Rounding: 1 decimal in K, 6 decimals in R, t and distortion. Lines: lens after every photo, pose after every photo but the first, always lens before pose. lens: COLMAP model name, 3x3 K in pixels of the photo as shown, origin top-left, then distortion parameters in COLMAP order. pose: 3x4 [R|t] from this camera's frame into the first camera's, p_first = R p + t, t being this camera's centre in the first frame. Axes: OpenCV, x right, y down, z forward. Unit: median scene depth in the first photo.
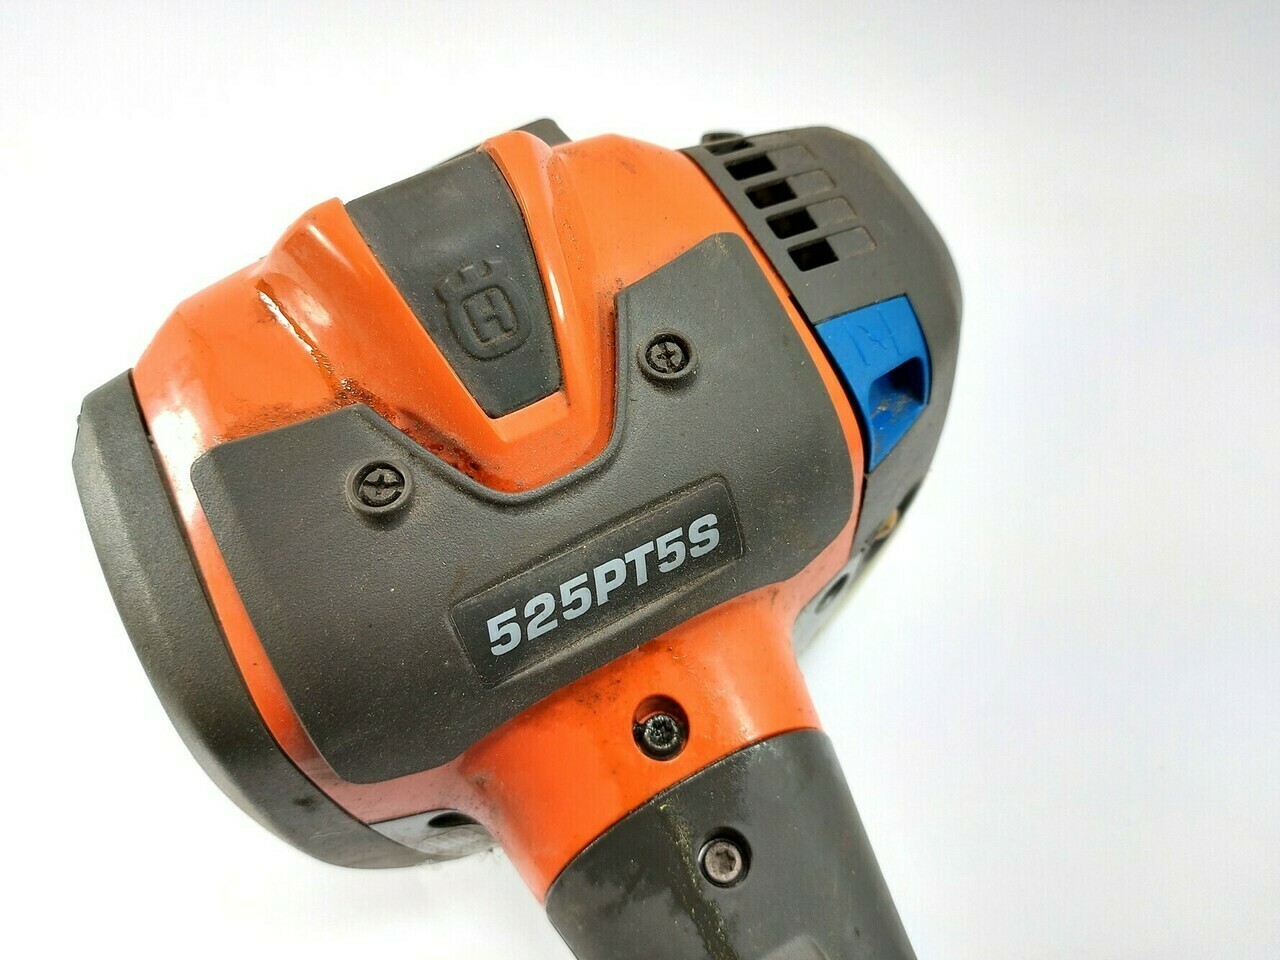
lens RADIAL K [[949.4, 0, 636.9], [0, 949.4, 478.7], [0, 0, 1]] dist [0.053333, -0.027743]
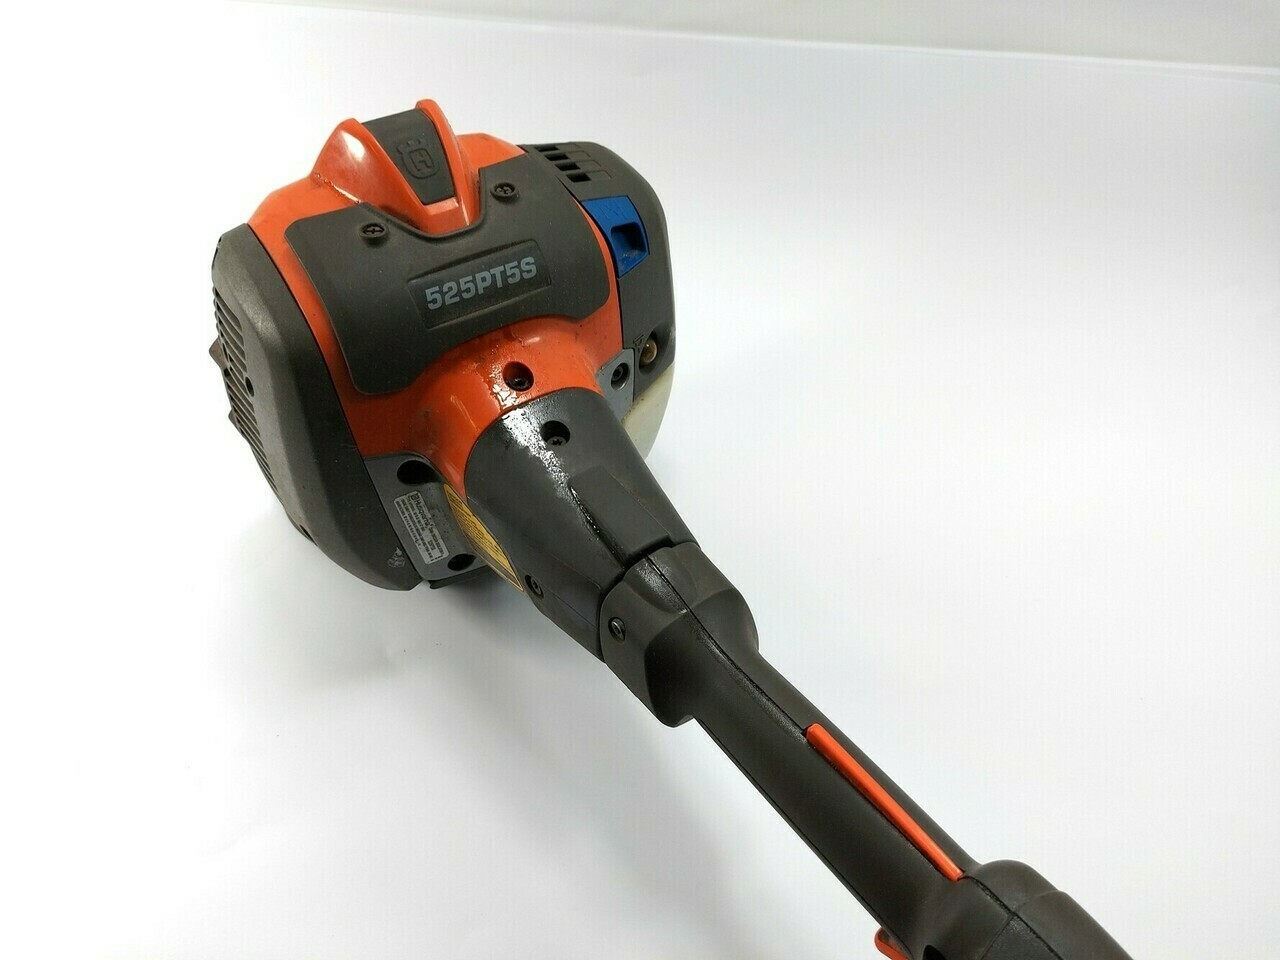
lens RADIAL K [[949.4, 0, 642.0], [0, 949.4, 483.3], [0, 0, 1]] dist [0.053333, -0.027743]
pose [[0.992318, -0.083634, 0.091161, 0.090880], [0.108395, 0.942940, -0.314825, 1.246497], [-0.059629, 0.322288, 0.944762, -0.884845]]
